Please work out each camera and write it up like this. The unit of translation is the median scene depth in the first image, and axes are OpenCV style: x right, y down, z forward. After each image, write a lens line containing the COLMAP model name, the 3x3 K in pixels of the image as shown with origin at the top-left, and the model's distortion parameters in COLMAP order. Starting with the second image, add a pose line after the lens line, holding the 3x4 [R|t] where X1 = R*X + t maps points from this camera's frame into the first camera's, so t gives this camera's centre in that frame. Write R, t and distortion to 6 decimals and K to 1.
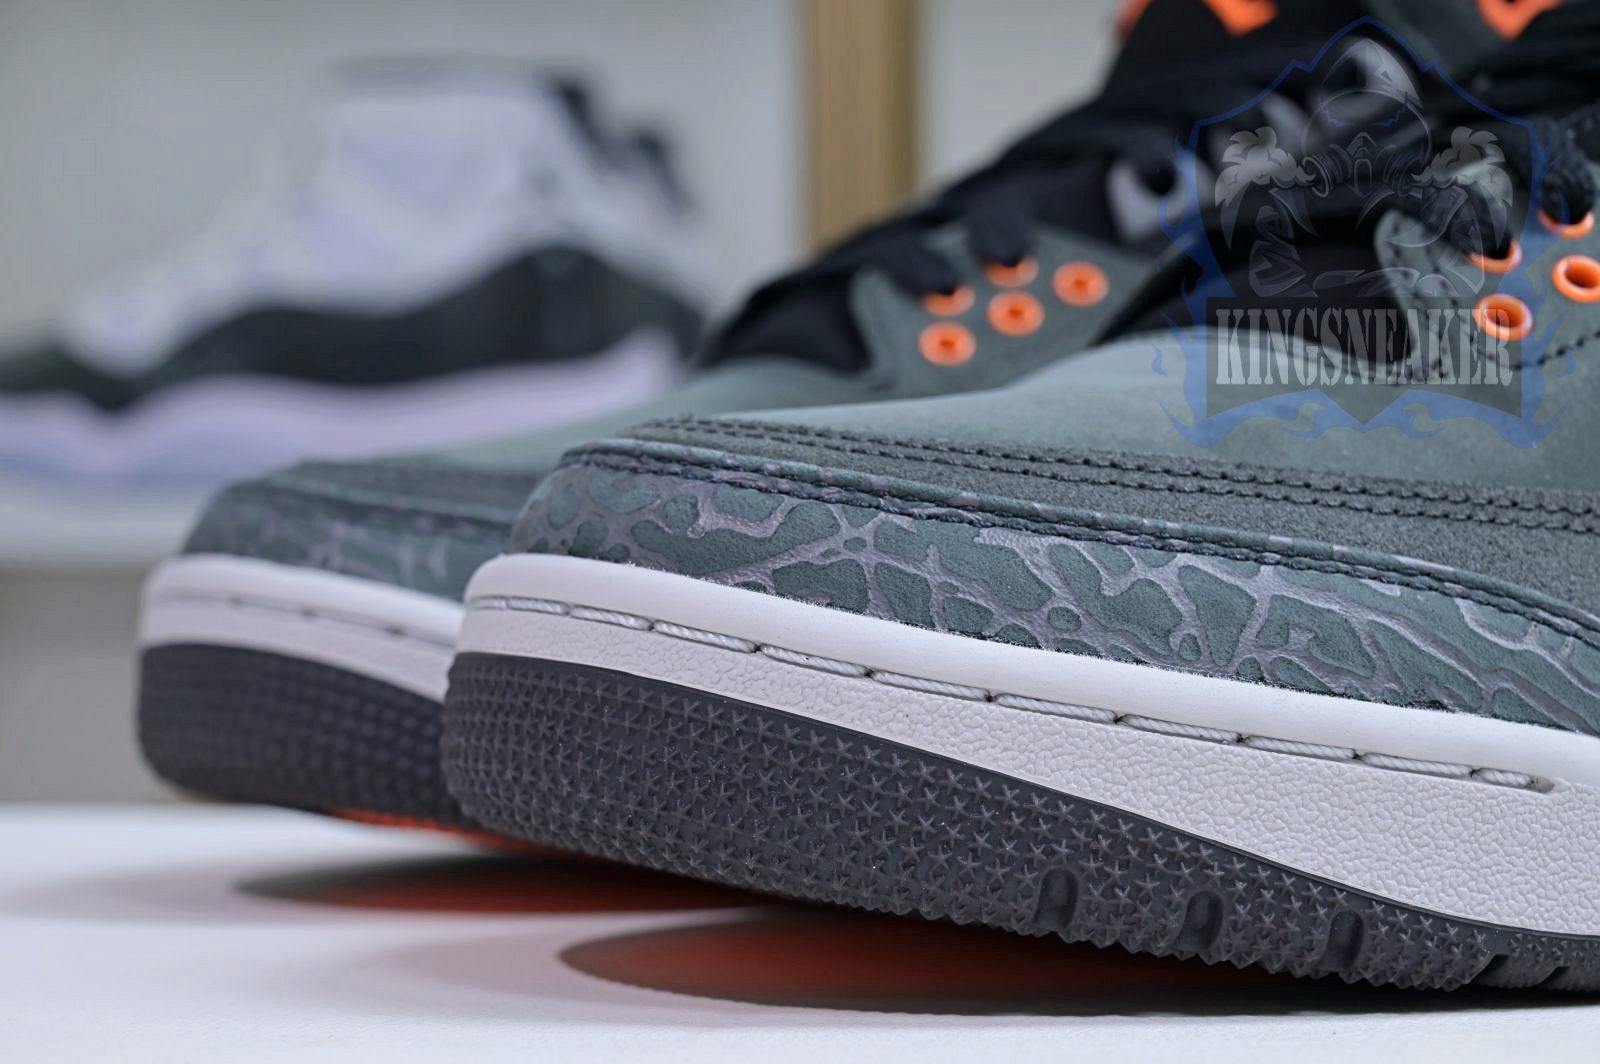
lens RADIAL K [[3215.0, 0, 800.8], [0, 3215.0, 531.7], [0, 0, 1]] dist [0.018983, 0.000000]
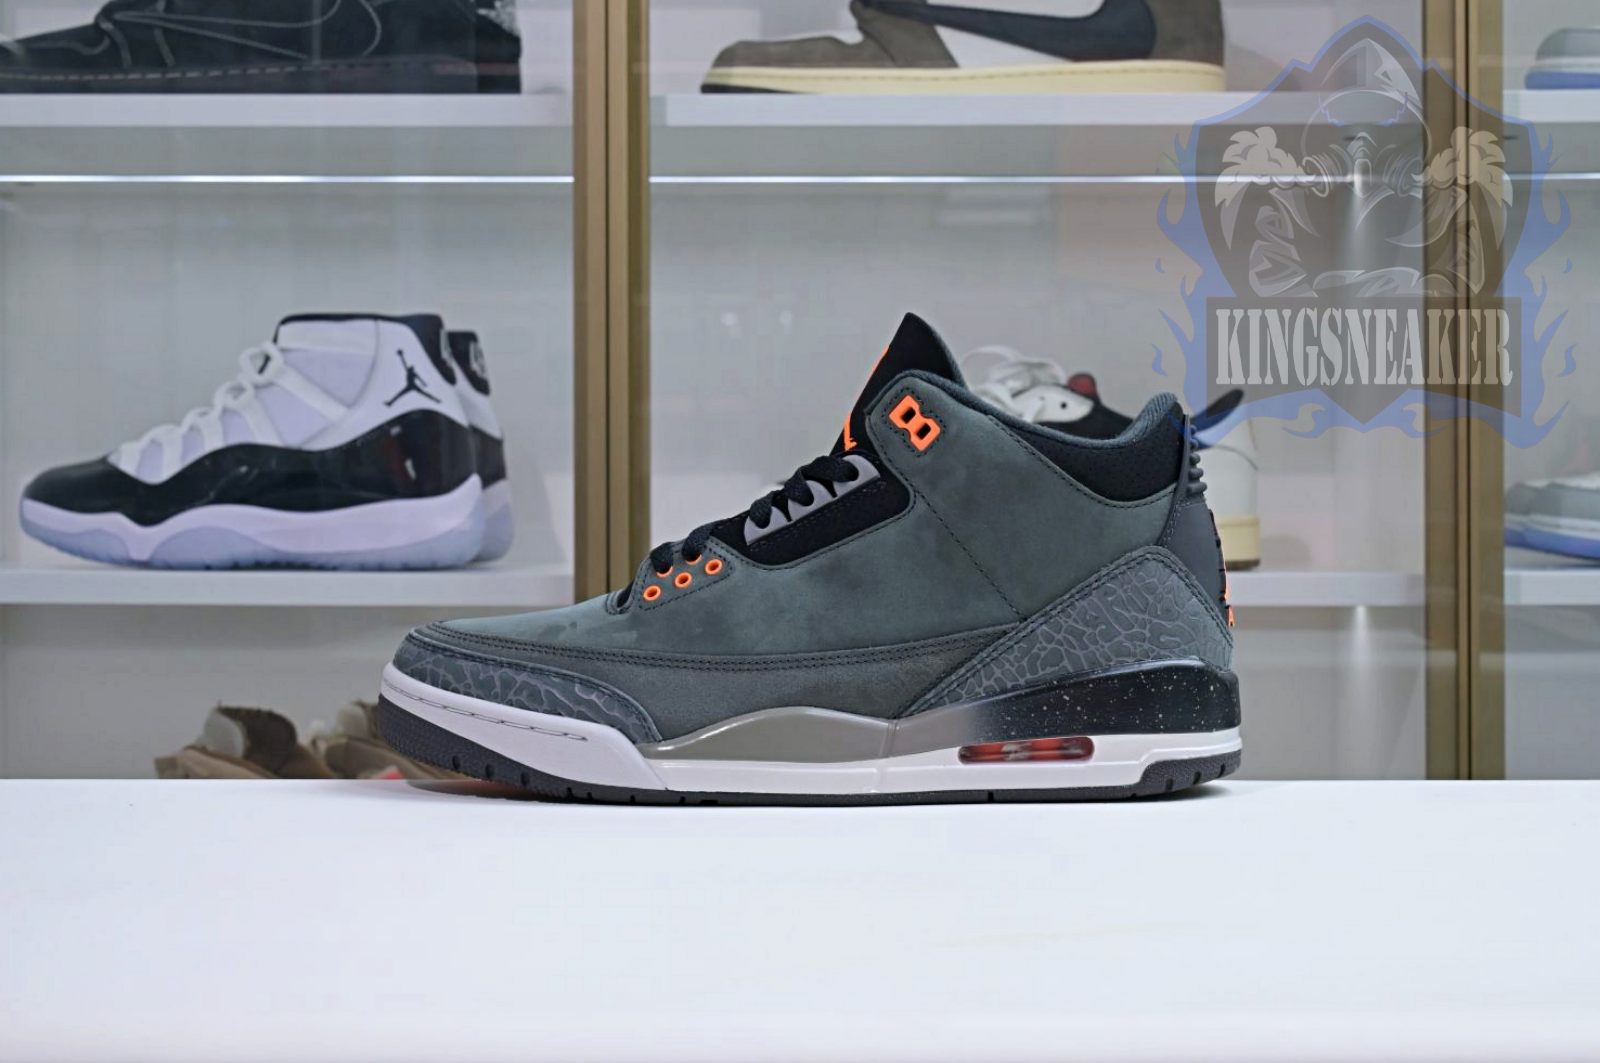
lens RADIAL K [[2418.4, 0, 812.2], [0, 2418.4, 526.6], [0, 0, 1]] dist [0.001751, 0.000000]
pose [[0.997627, 0.020677, 0.065675, 0.262335], [-0.019852, 0.999716, -0.013189, -0.109225], [-0.065929, 0.011854, 0.997754, -1.487050]]
